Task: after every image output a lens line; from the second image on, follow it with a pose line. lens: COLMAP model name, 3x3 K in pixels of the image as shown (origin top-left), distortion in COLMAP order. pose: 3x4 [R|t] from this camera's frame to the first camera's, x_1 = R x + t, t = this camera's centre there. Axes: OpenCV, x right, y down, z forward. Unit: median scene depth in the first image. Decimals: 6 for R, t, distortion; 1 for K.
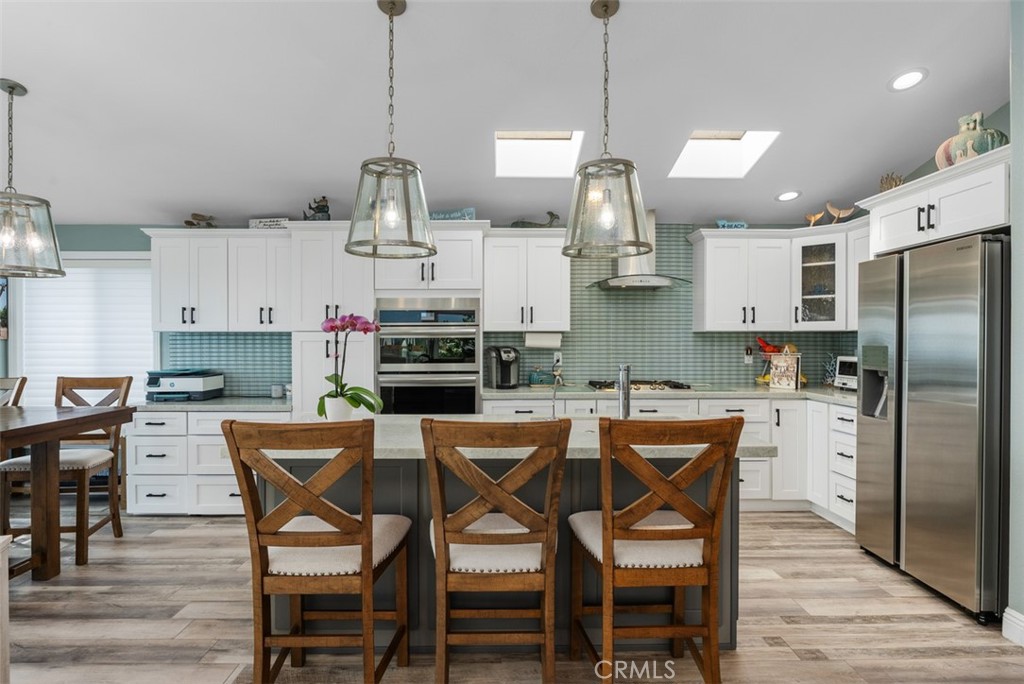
lens RADIAL K [[565.1, 0, 510.8], [0, 565.1, 339.9], [0, 0, 1]] dist [-0.019563, 0.002759]
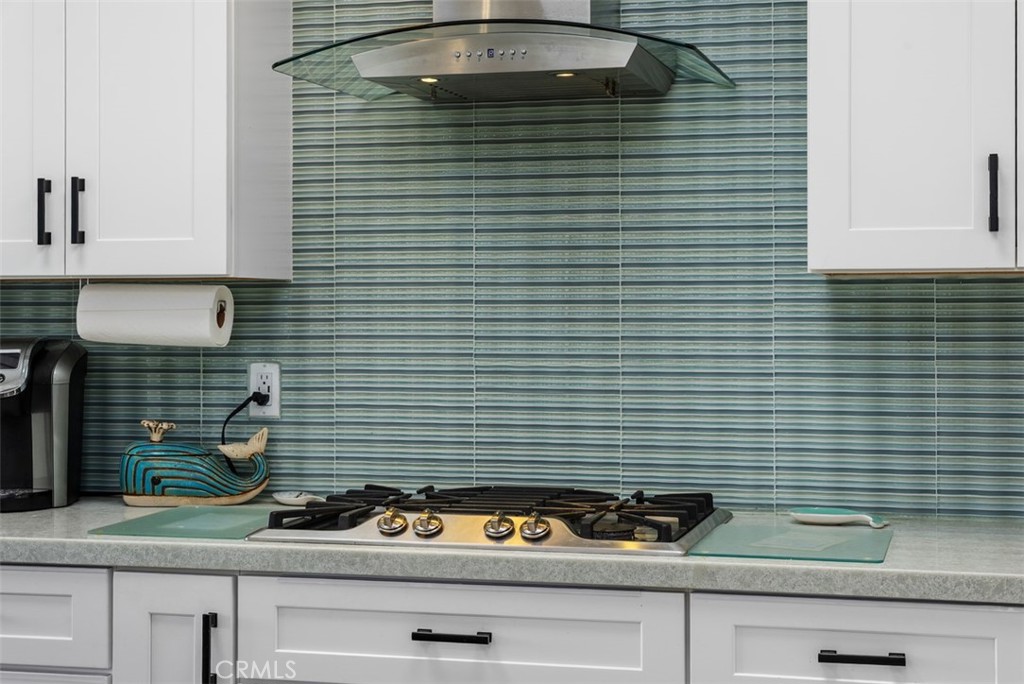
lens RADIAL K [[1627.3, 0, 512.1], [0, 1627.3, 340.1], [0, 0, 1]] dist [-0.033230, 0.000000]
pose [[0.965748, 0.003340, -0.259462, 0.409733], [-0.000450, 0.999937, 0.011198, 0.003826], [0.259483, -0.010697, 0.965689, 0.379612]]
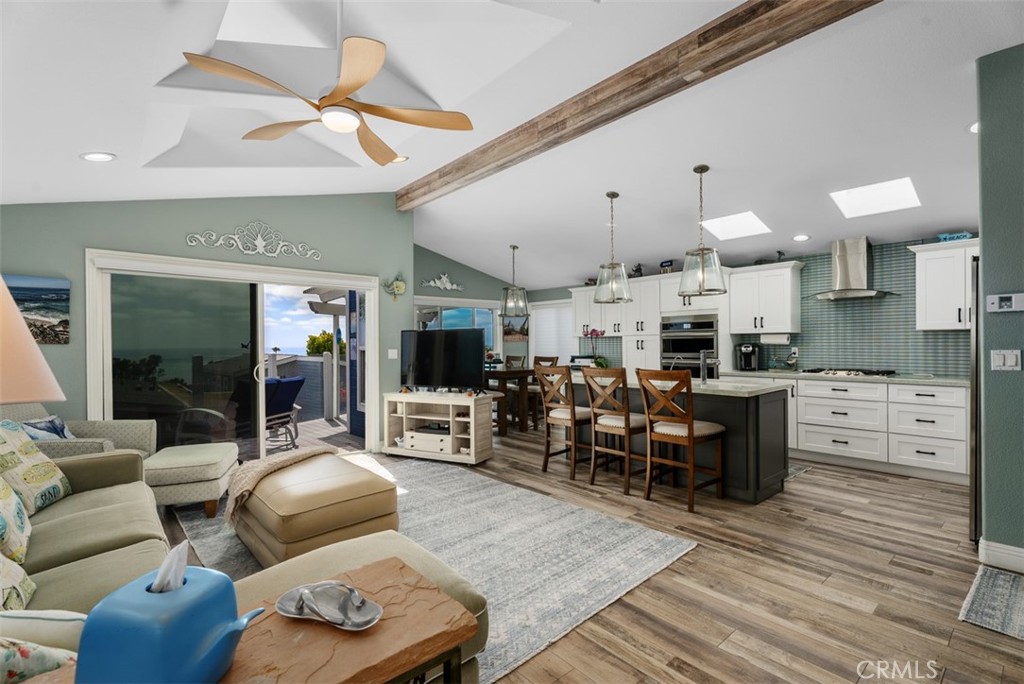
lens RADIAL K [[456.4, 0, 512.8], [0, 456.4, 345.2], [0, 0, 1]] dist [0.001338, -0.000306]
pose [[0.649985, -0.000152, -0.759947, 0.544357], [0.005285, 0.999977, 0.004321, 0.008398], [0.759929, -0.006825, 0.649970, -0.308492]]
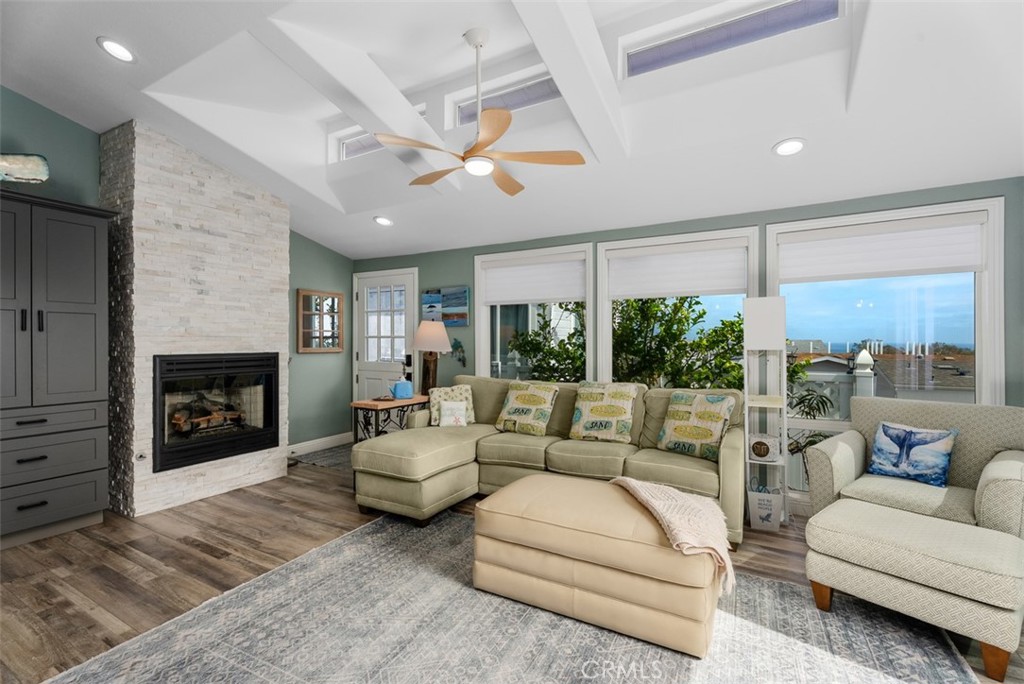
lens RADIAL K [[456.4, 0, 512.8], [0, 456.4, 341.5], [0, 0, 1]] dist [0.001338, -0.000306]
pose [[-0.864378, -0.003748, 0.502829, -0.310574], [0.001131, 0.999955, 0.009398, 0.000289], [-0.502842, 0.008692, -0.864335, 0.394330]]
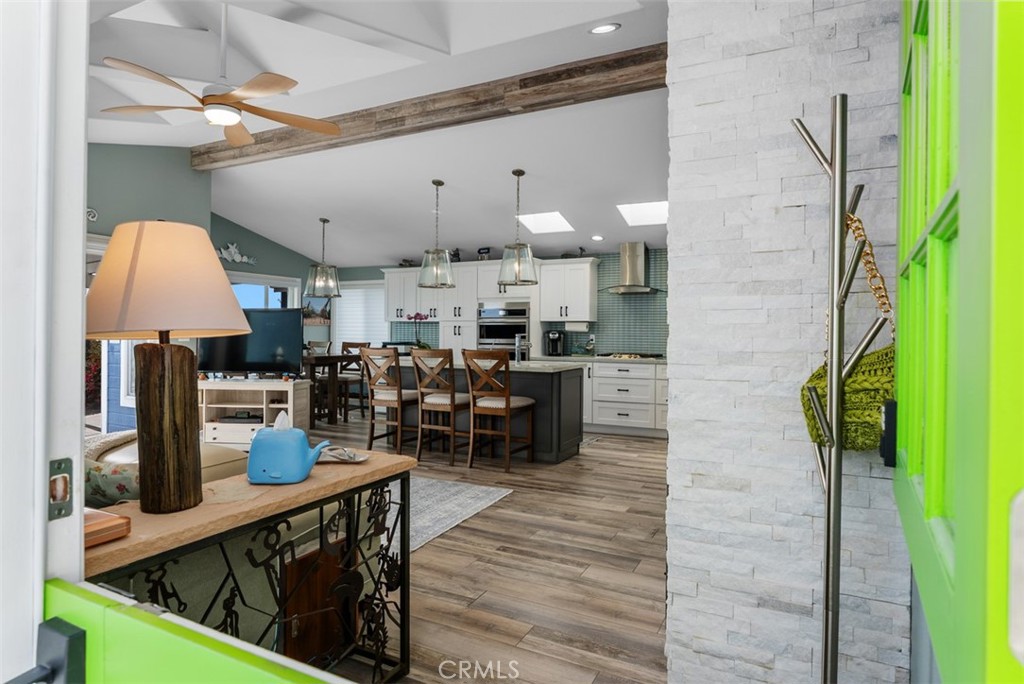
lens RADIAL K [[565.1, 0, 498.4], [0, 565.1, 335.0], [0, 0, 1]] dist [-0.019563, 0.002759]
pose [[0.881205, 0.010441, -0.472620, 0.658010], [-0.010548, 0.999941, 0.002424, 0.023717], [0.472617, 0.002849, 0.881263, -0.562411]]
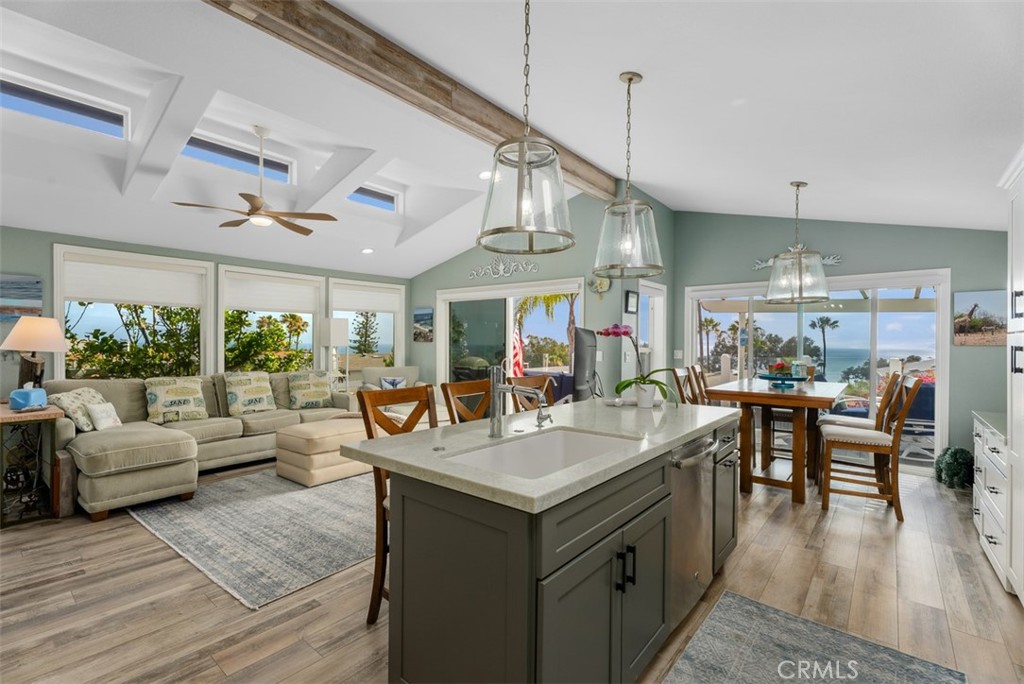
lens RADIAL K [[456.4, 0, 513.9], [0, 456.4, 342.8], [0, 0, 1]] dist [0.001338, -0.000306]
pose [[-0.634396, -0.004335, -0.772996, 0.427815], [-0.010032, 0.999946, 0.002626, 0.001412], [0.772943, 0.009420, -0.634405, 0.834584]]
